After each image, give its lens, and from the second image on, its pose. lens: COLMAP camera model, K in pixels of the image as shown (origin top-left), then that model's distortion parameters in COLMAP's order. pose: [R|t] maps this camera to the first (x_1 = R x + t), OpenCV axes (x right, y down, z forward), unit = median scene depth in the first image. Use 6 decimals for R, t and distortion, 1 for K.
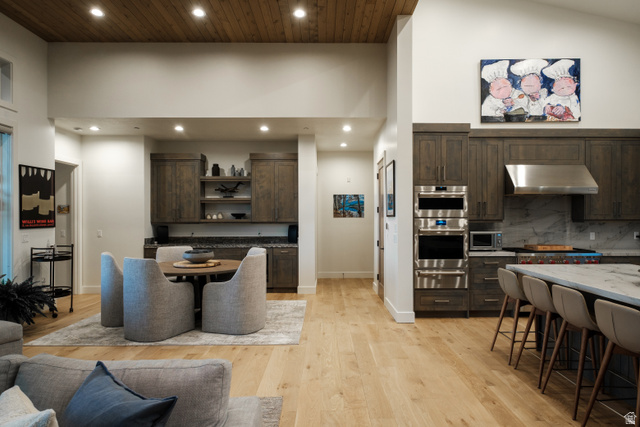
lens RADIAL K [[387.1, 0, 325.7], [0, 387.1, 217.7], [0, 0, 1]] dist [-0.000322, -0.000597]
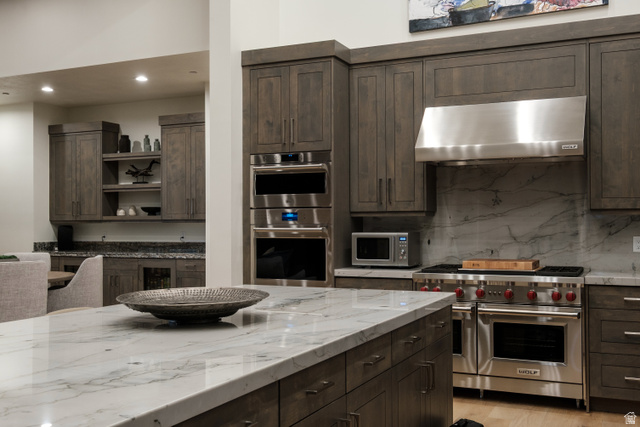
lens RADIAL K [[673.3, 0, 320.0], [0, 673.3, 213.5], [0, 0, 1]] dist [0.013622, 0.027756]
pose [[0.903670, -0.007204, -0.428169, 0.693233], [0.002239, 0.999924, -0.012099, 0.019012], [0.428224, 0.009975, 0.903617, 0.094147]]
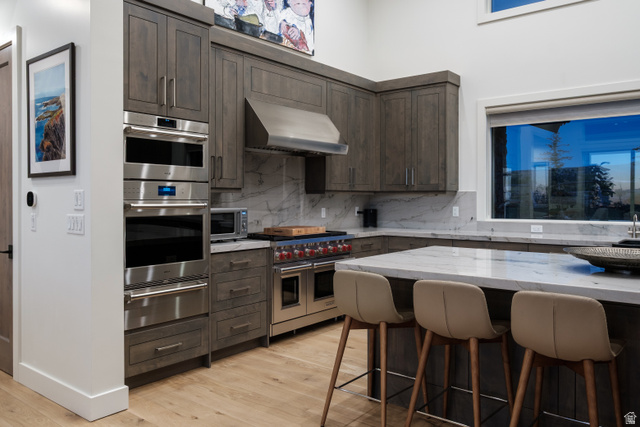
lens RADIAL K [[508.7, 0, 317.0], [0, 508.7, 198.3], [0, 0, 1]] dist [0.000456, 0.003199]
pose [[0.633780, 0.003126, 0.773507, -0.080508], [-0.001713, 0.999995, -0.002638, 0.021951], [-0.773512, 0.000347, 0.633782, 0.386898]]
